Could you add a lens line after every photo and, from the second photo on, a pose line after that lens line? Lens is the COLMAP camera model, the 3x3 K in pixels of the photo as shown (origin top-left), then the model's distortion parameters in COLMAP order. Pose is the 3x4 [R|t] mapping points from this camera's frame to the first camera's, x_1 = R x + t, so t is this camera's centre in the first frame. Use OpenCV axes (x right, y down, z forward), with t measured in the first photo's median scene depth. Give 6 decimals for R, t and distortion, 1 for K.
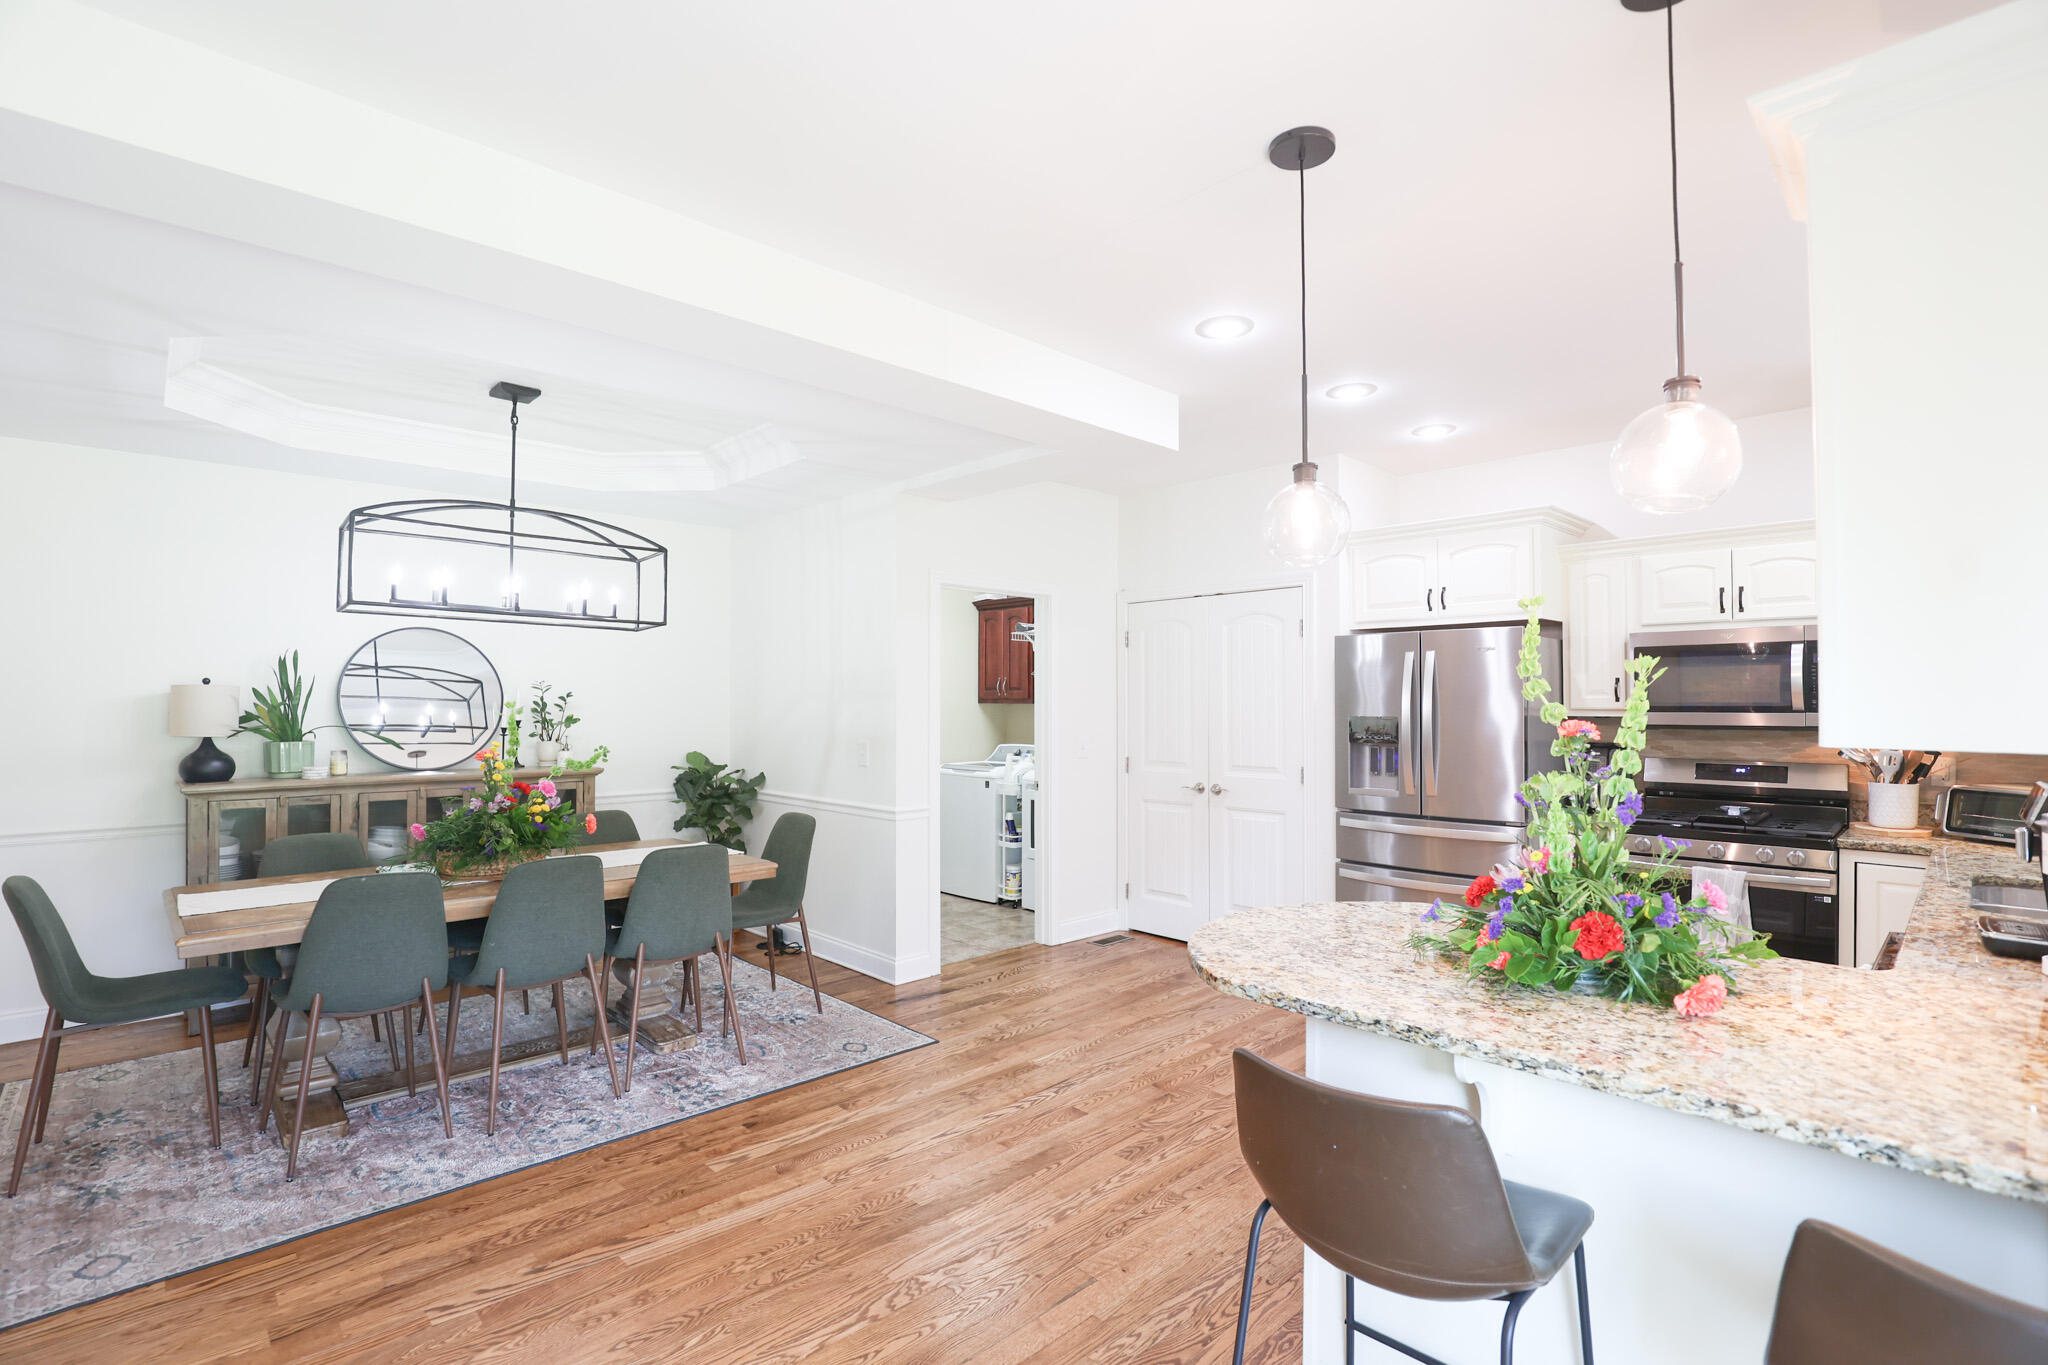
lens RADIAL K [[957.3, 0, 1071.8], [0, 957.3, 685.1], [0, 0, 1]] dist [-0.026689, 0.003658]
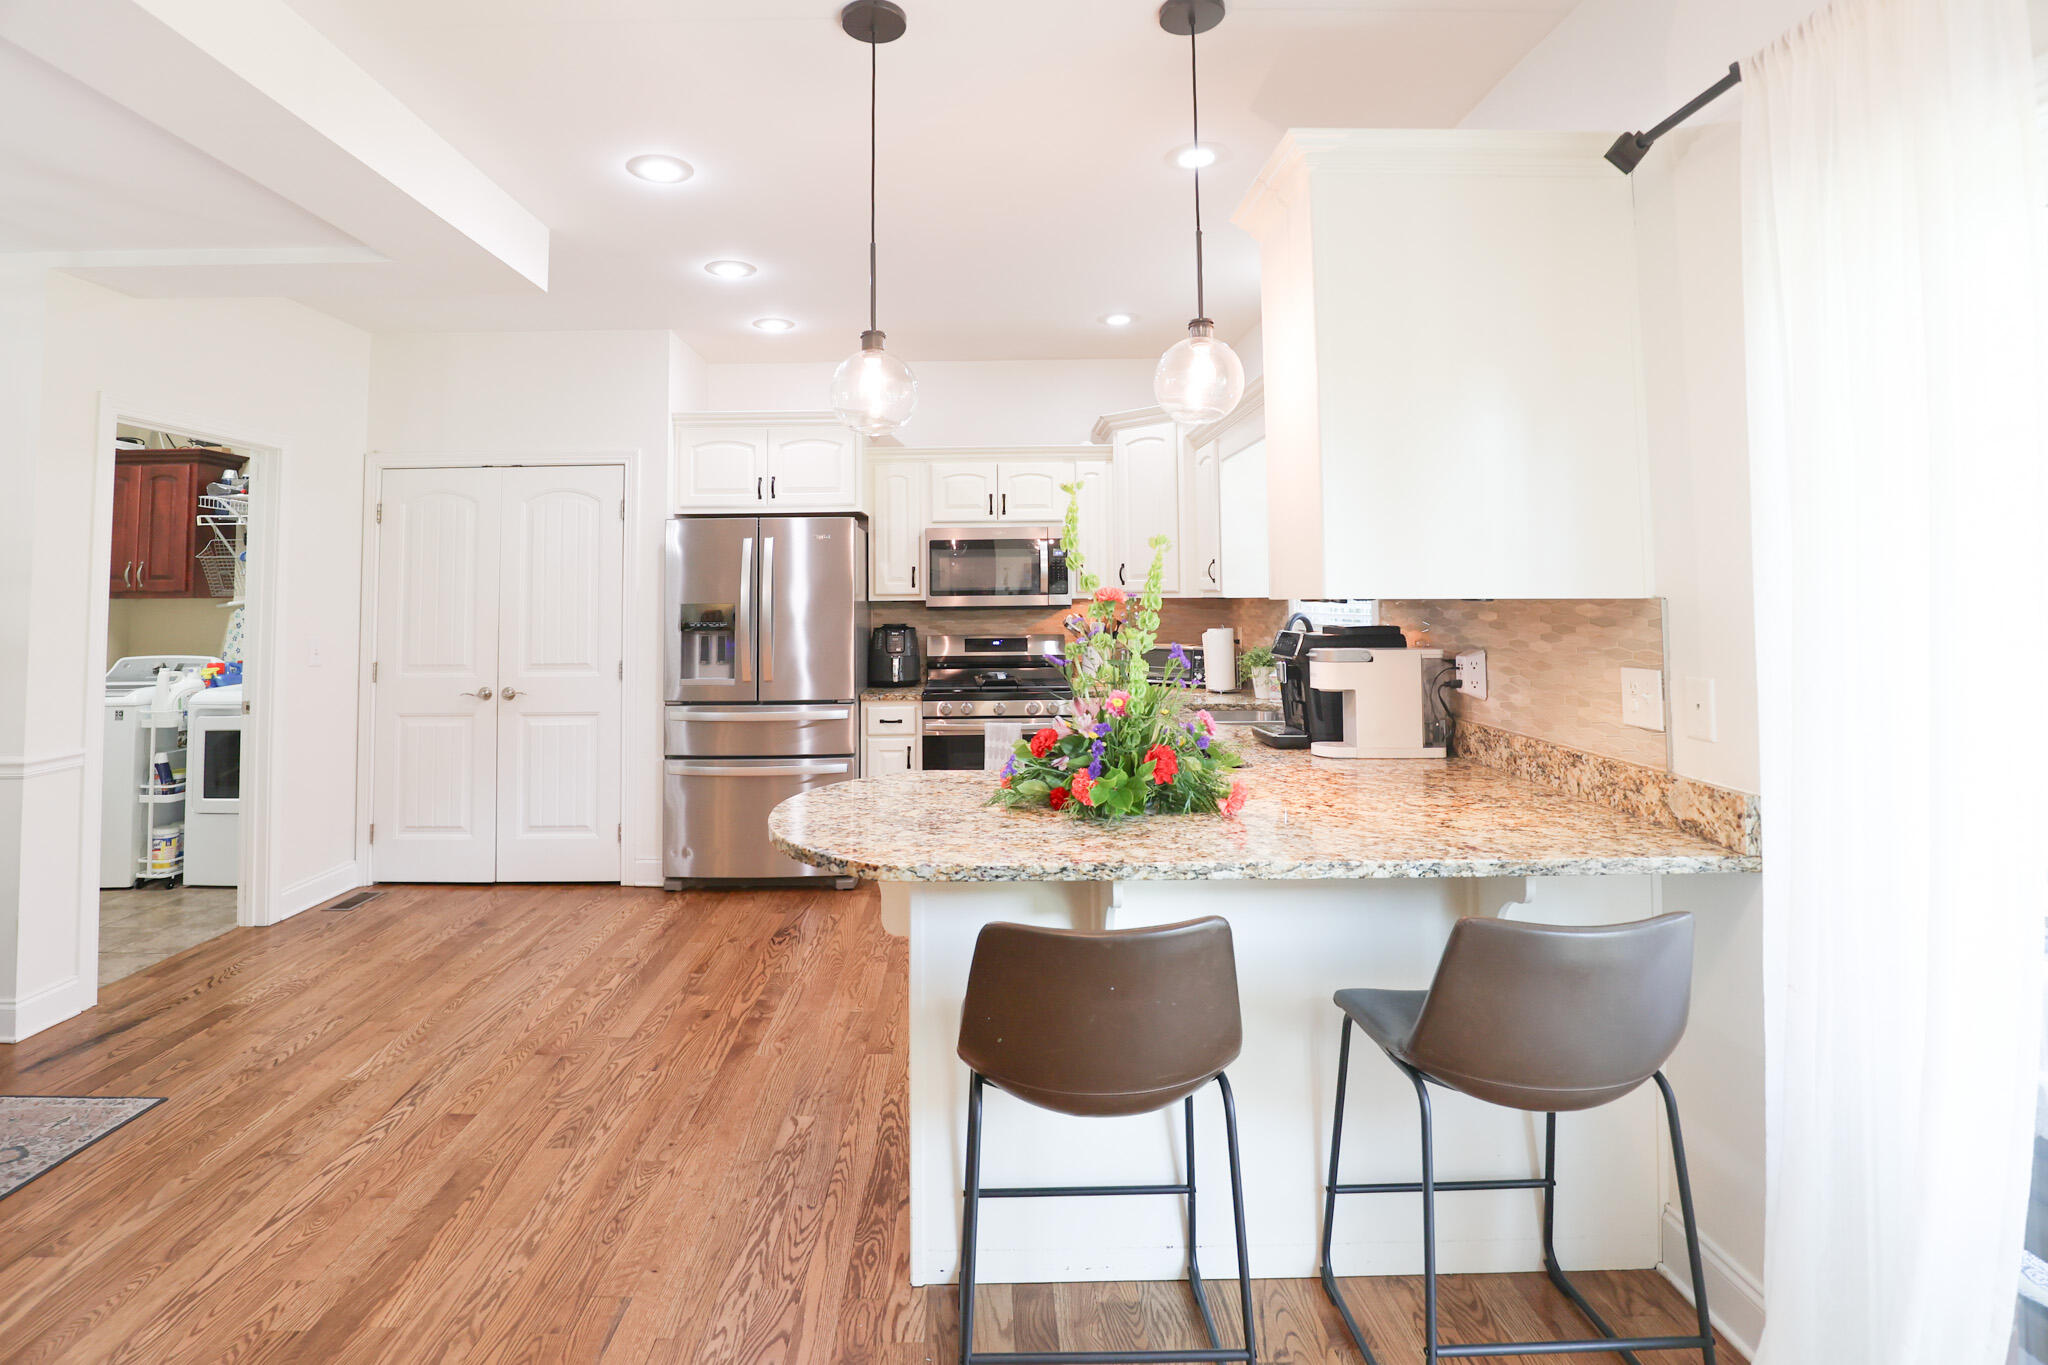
lens RADIAL K [[957.3, 0, 997.3], [0, 957.3, 537.7], [0, 0, 1]] dist [-0.026689, 0.003658]
pose [[0.711823, 0.033489, 0.701560, -0.177131], [0.000918, 0.998817, -0.048610, 0.014164], [-0.702358, 0.035246, 0.710951, 0.106308]]
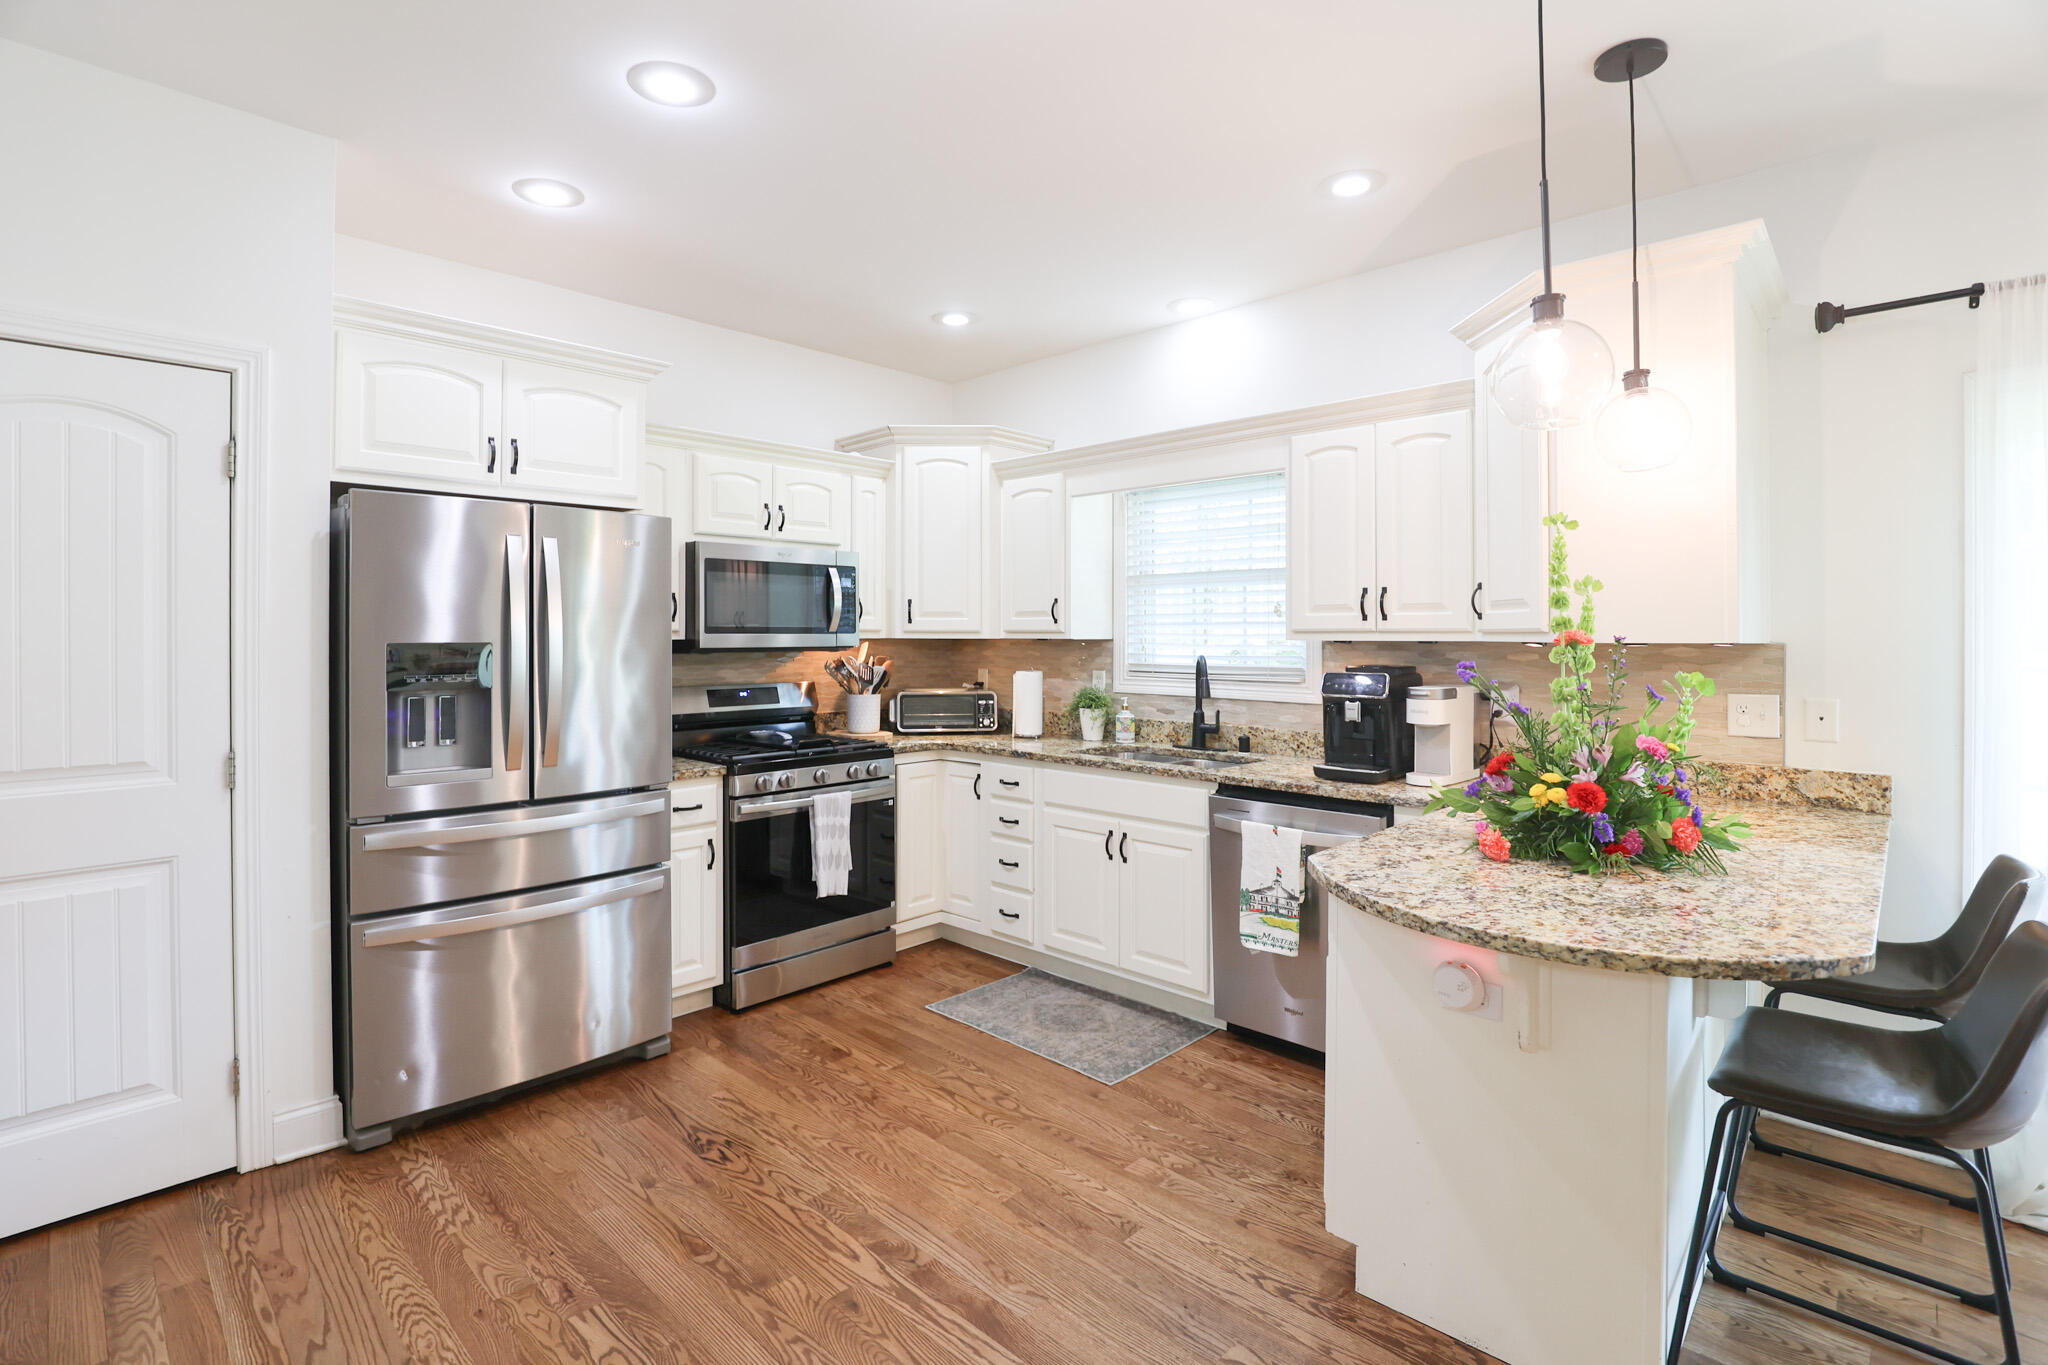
lens RADIAL K [[957.3, 0, 1033.8], [0, 957.3, 611.1], [0, 0, 1]] dist [-0.026689, 0.003658]
pose [[0.008509, 0.020890, 0.999746, -0.269698], [-0.017196, 0.999637, -0.020741, 0.021642], [-0.999816, -0.017015, 0.008865, 0.709282]]
